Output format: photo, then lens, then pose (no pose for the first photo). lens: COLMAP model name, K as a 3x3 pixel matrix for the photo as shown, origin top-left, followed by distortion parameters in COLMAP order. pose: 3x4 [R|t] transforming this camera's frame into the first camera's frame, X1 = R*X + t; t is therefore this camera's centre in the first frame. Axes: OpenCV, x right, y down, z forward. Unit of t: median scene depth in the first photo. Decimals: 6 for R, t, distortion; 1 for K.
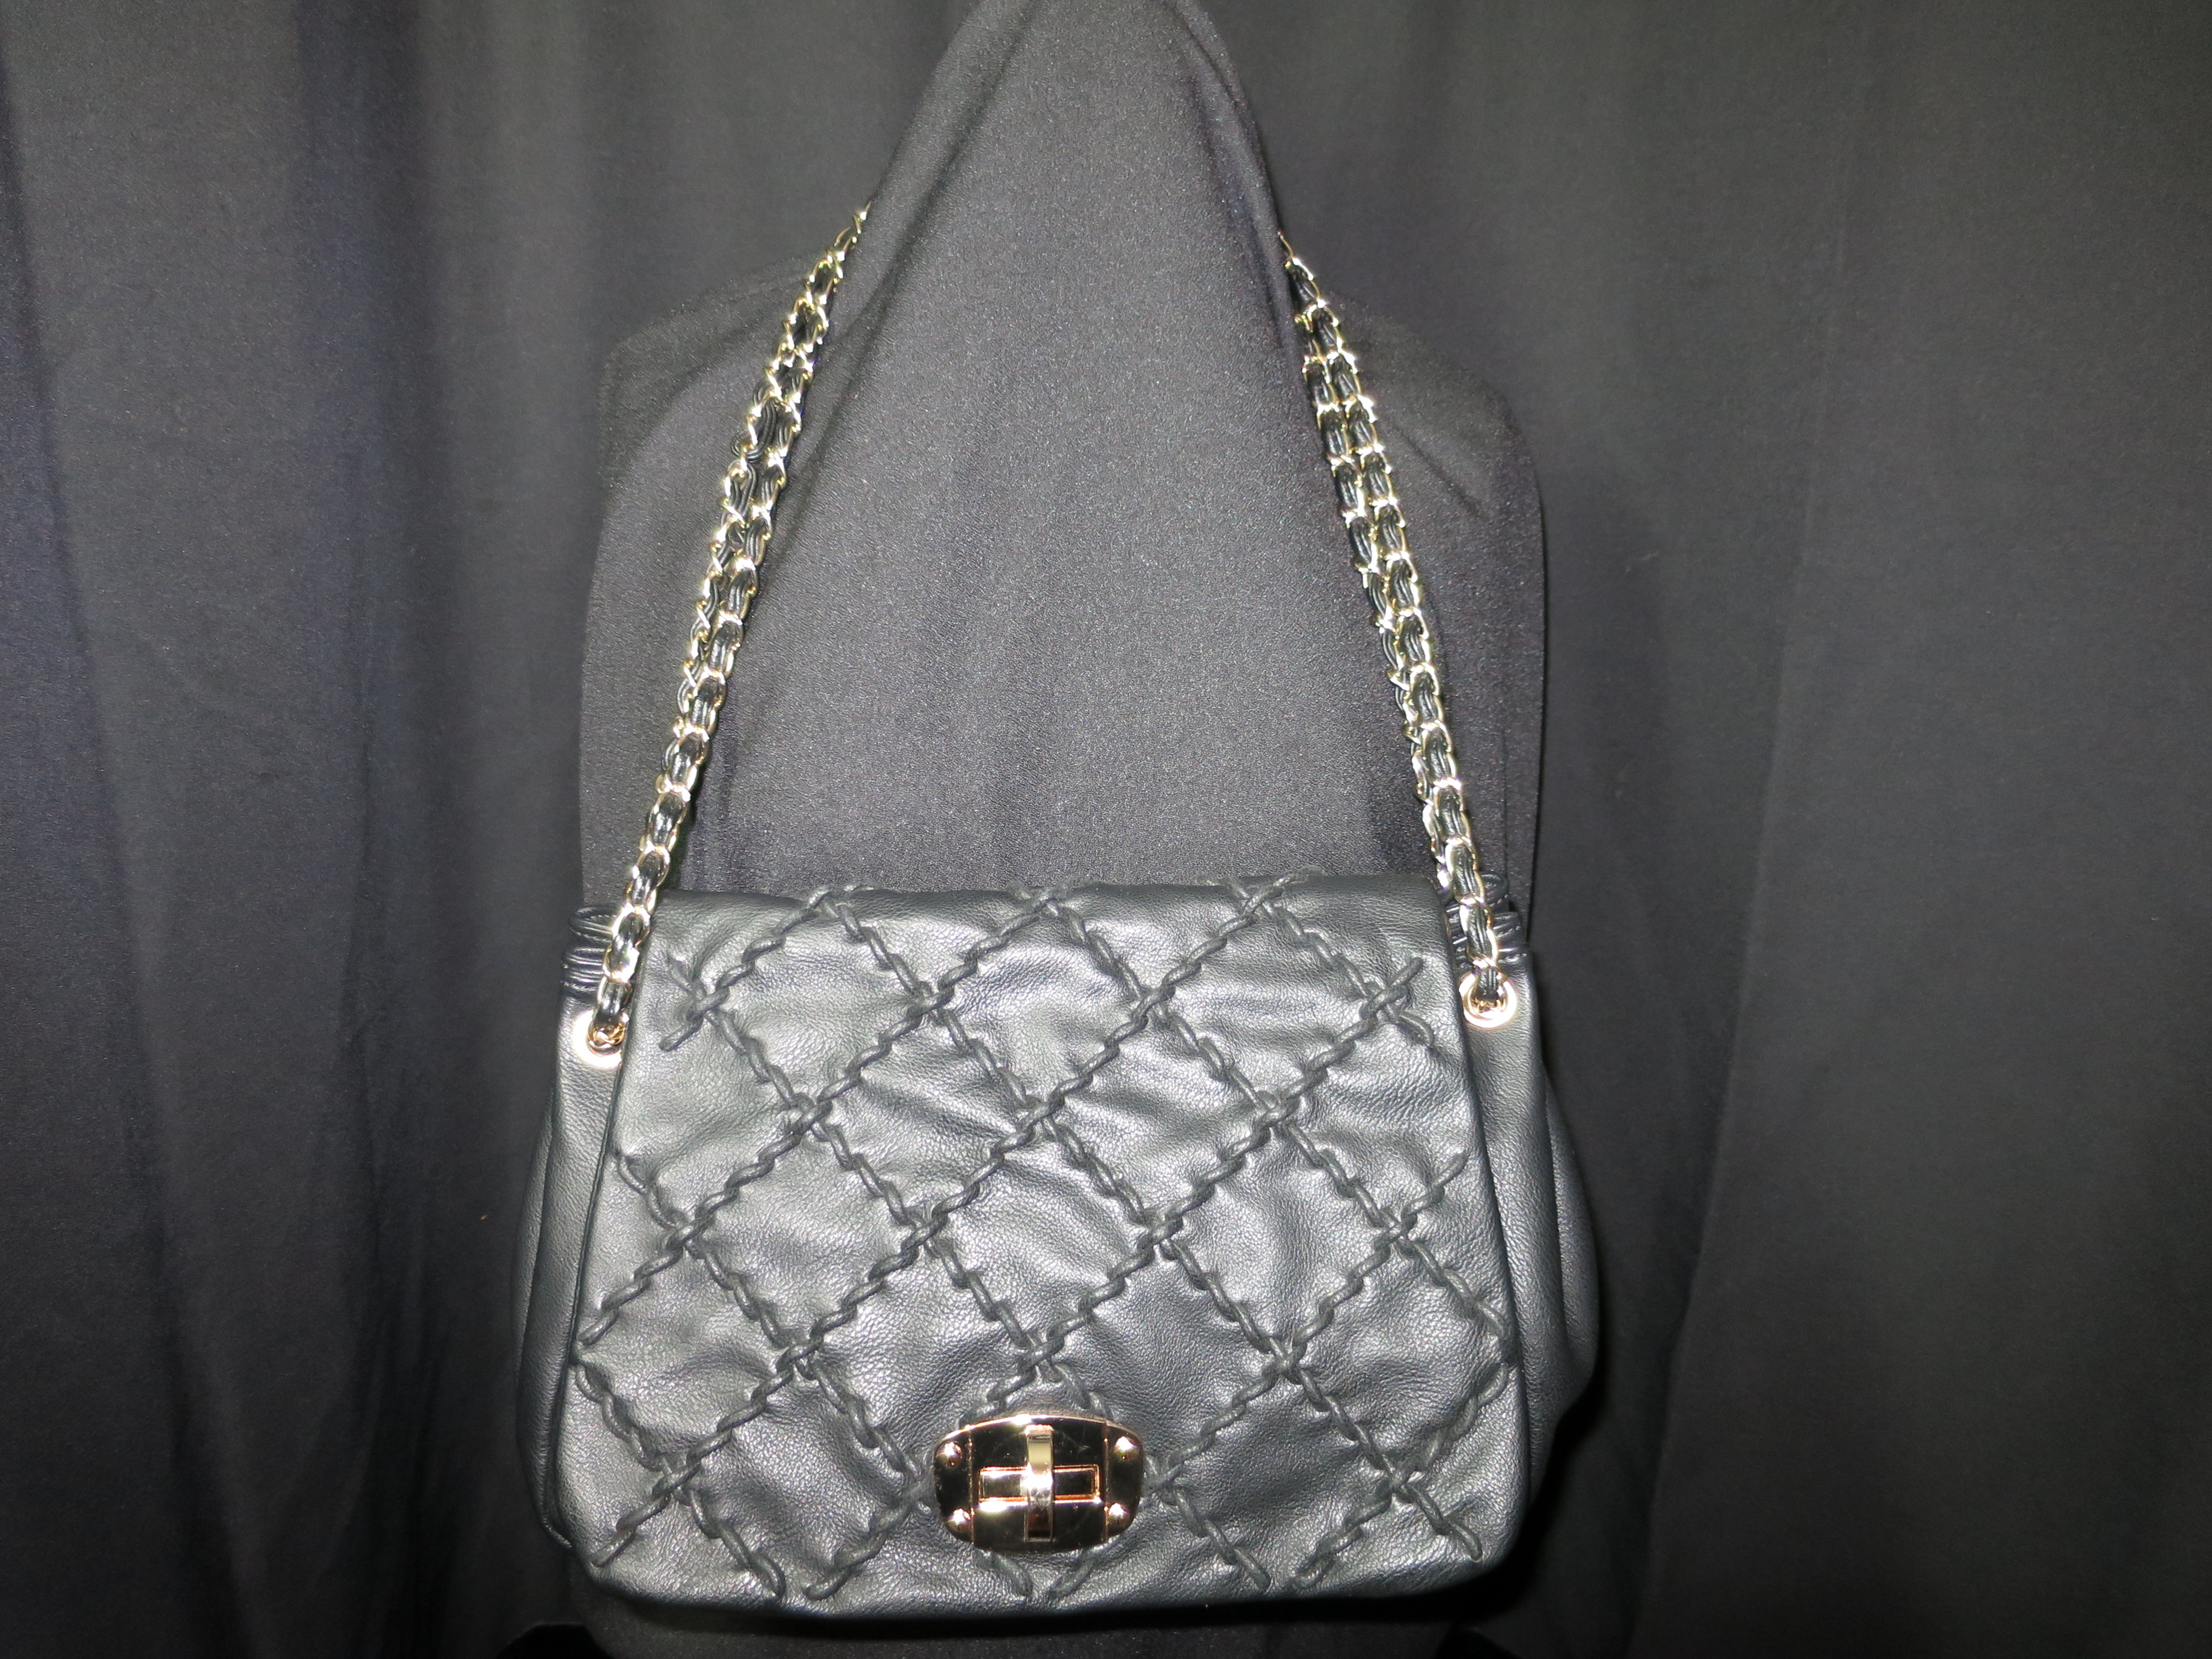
lens RADIAL K [[1537.2, 0, 1106.0], [0, 1537.2, 829.5], [0, 0, 1]] dist [-0.082585, -0.000633]
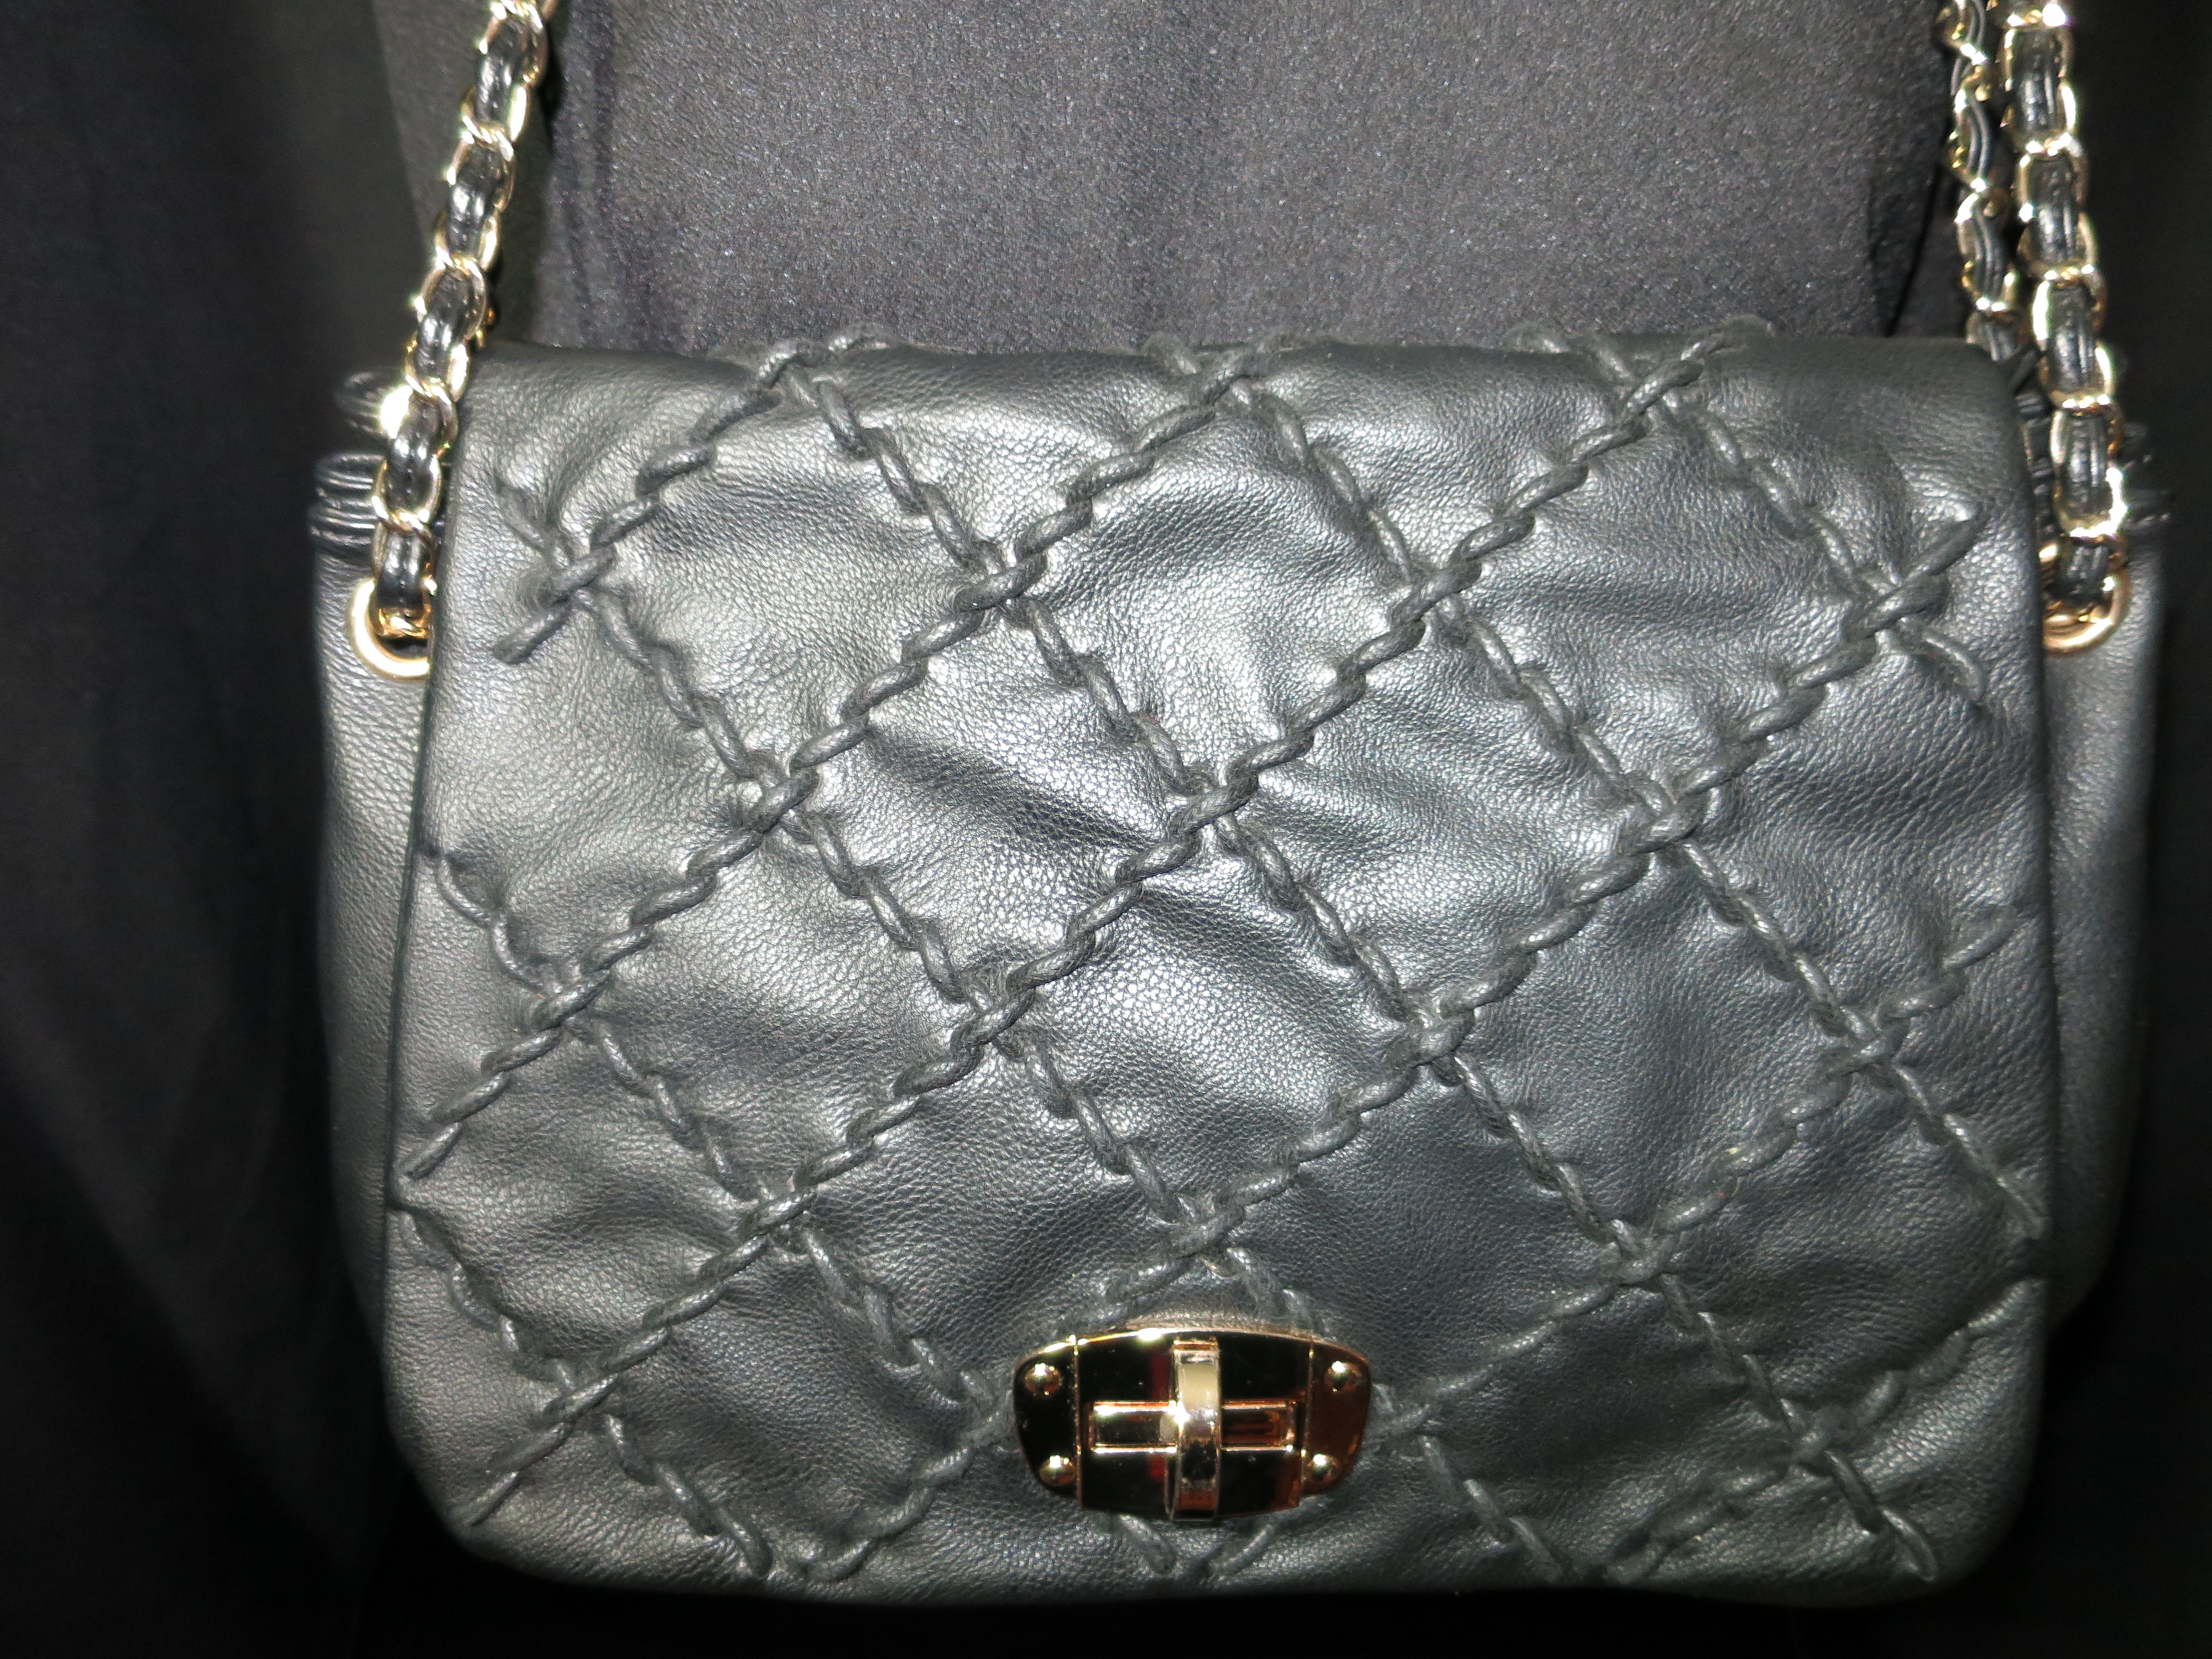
lens RADIAL K [[1486.0, 0, 1106.0], [0, 1486.0, 829.5], [0, 0, 1]] dist [-0.026503, -0.000508]
pose [[0.999056, 0.028384, -0.032887, -0.060391], [-0.014284, 0.929573, 0.368361, 0.006029], [0.041026, -0.367544, 0.929101, 0.506905]]
